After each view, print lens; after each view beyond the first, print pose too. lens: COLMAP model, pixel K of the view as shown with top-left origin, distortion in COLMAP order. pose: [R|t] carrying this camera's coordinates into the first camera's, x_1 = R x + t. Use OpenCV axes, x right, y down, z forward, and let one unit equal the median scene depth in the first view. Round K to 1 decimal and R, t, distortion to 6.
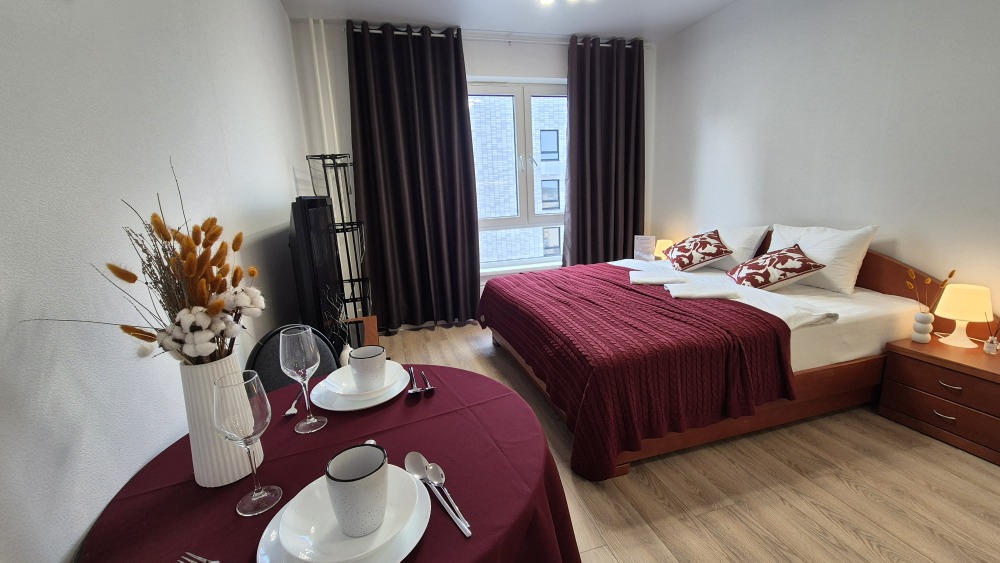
lens RADIAL K [[410.3, 0, 500.7], [0, 410.3, 276.8], [0, 0, 1]] dist [0.000236, 0.001127]
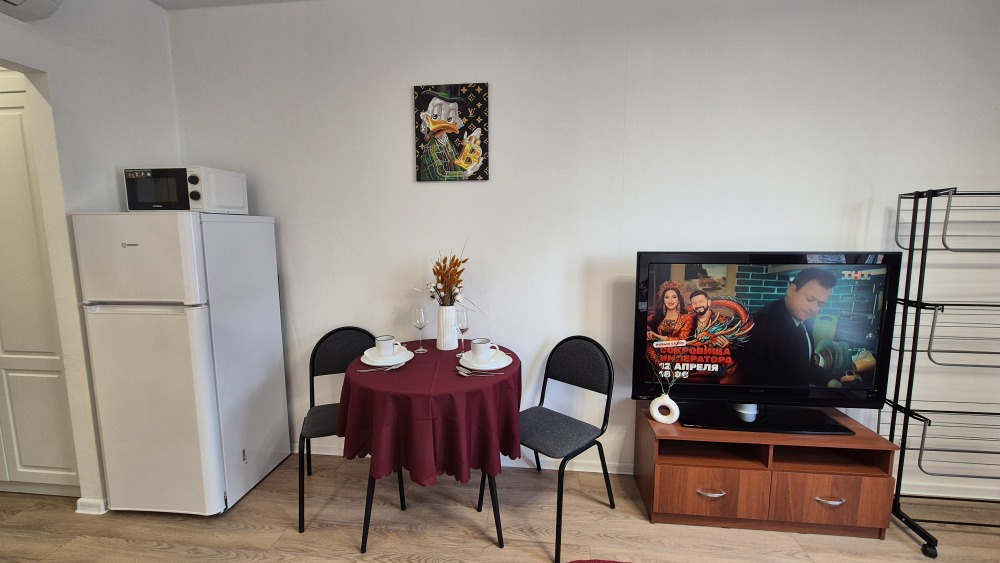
lens RADIAL K [[410.3, 0, 499.6], [0, 410.3, 276.6], [0, 0, 1]] dist [0.000236, 0.001127]
pose [[-0.391114, 0.159053, -0.906495, 0.469995], [-0.167912, 0.956090, 0.240202, -0.204708], [0.904895, 0.246158, -0.347233, 0.625914]]
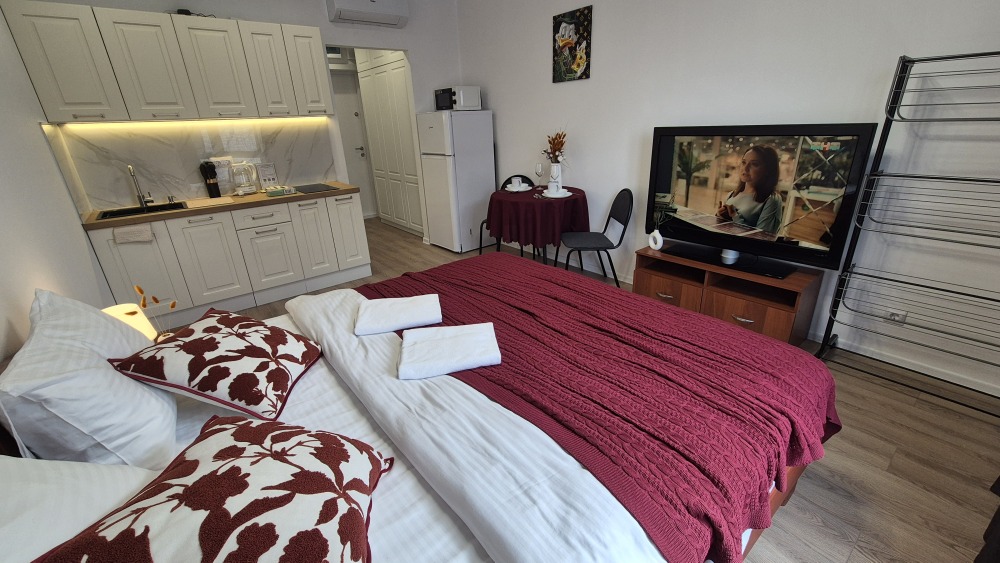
lens RADIAL K [[410.3, 0, 497.9], [0, 410.3, 279.1], [0, 0, 1]] dist [0.000236, 0.001127]
pose [[-0.920525, 0.220812, -0.322296, 0.482368], [0.007300, 0.834535, 0.550907, -0.362557], [0.390614, 0.504771, -0.769823, 1.403945]]
